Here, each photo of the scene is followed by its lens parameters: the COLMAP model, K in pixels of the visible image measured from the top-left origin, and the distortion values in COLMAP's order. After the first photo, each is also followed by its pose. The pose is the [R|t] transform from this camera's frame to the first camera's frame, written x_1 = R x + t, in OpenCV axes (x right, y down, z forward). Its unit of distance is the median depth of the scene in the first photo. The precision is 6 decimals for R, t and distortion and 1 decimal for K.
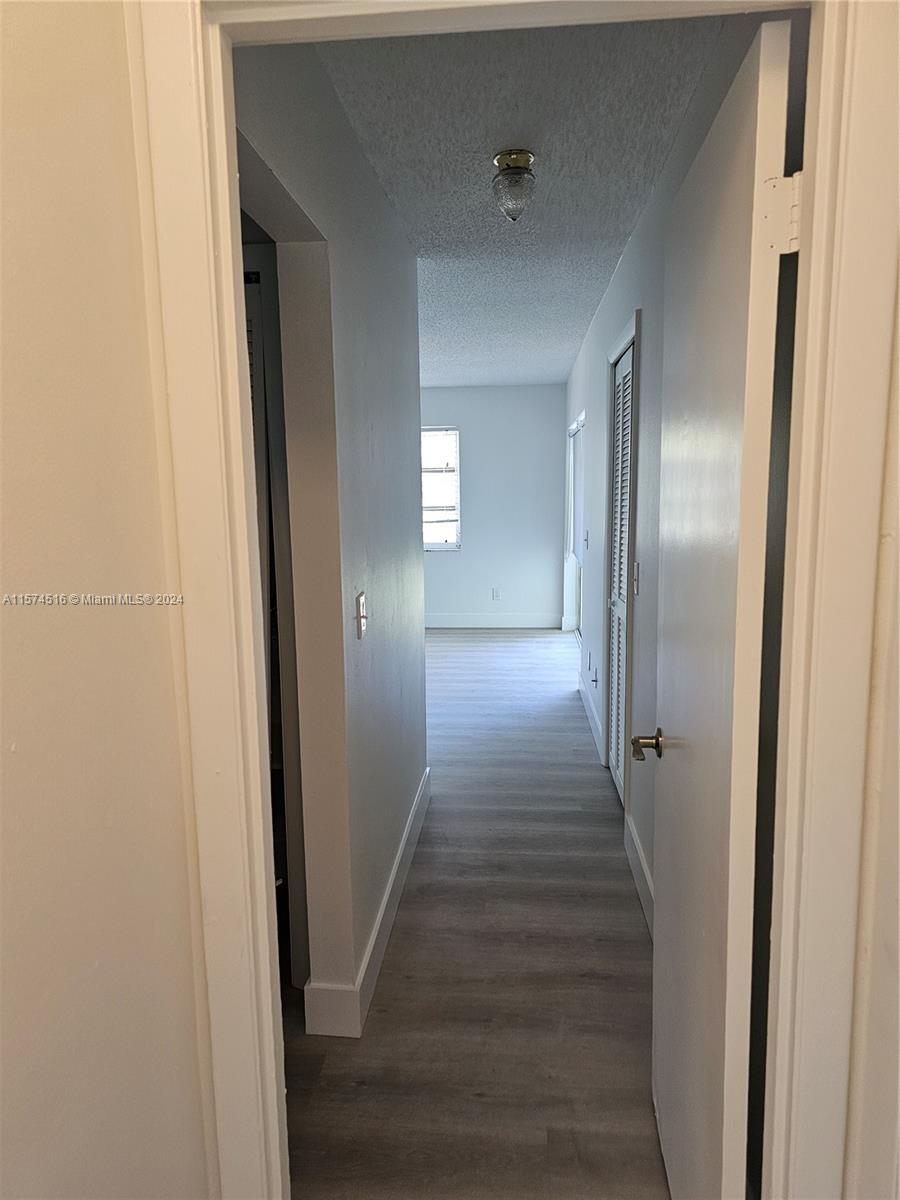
lens RADIAL K [[810.8, 0, 450.2], [0, 810.8, 601.0], [0, 0, 1]] dist [0.013107, 0.003166]
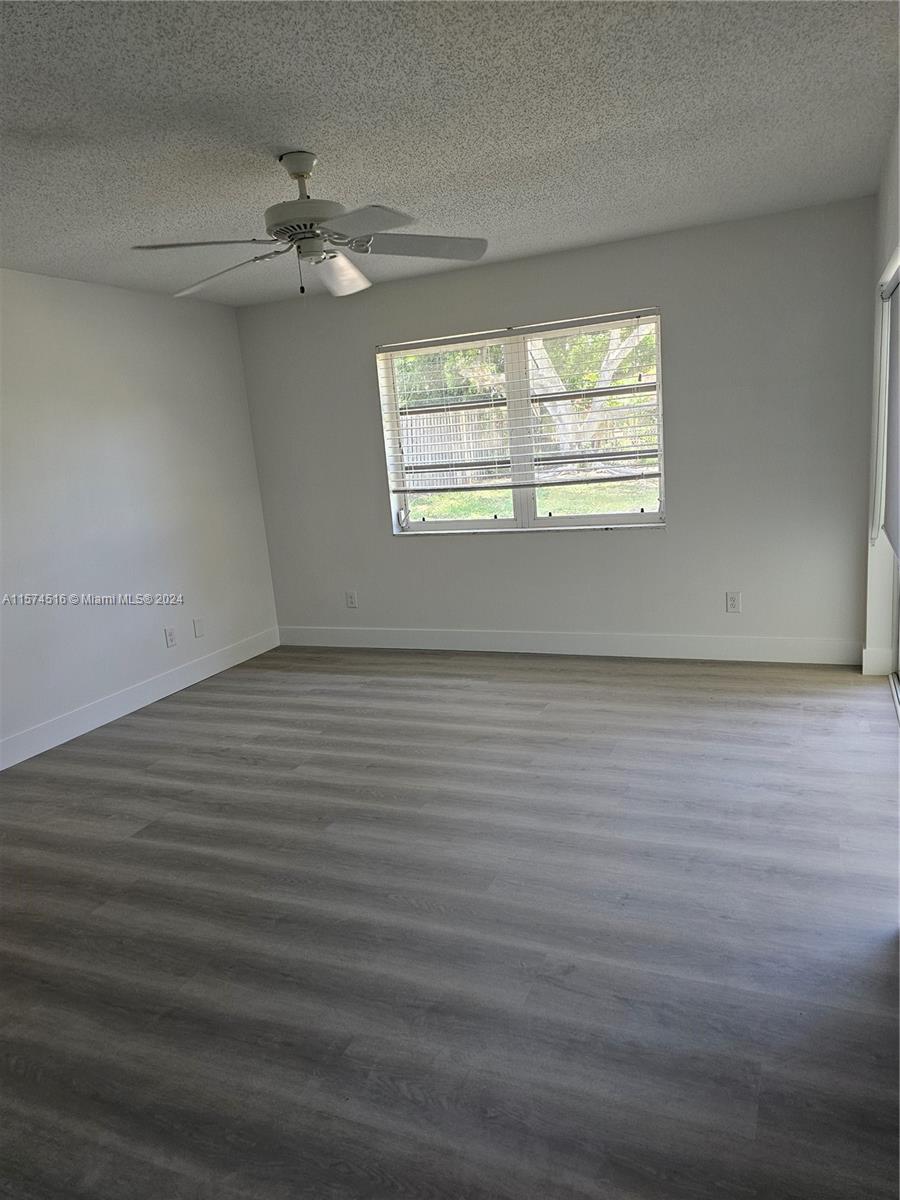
lens RADIAL K [[810.8, 0, 448.5], [0, 810.8, 600.5], [0, 0, 1]] dist [0.013107, 0.003166]
pose [[0.943530, -0.001940, -0.331281, 0.059171], [0.028091, 0.996850, 0.074168, -0.058925], [0.330094, -0.079286, 0.940612, 0.413642]]
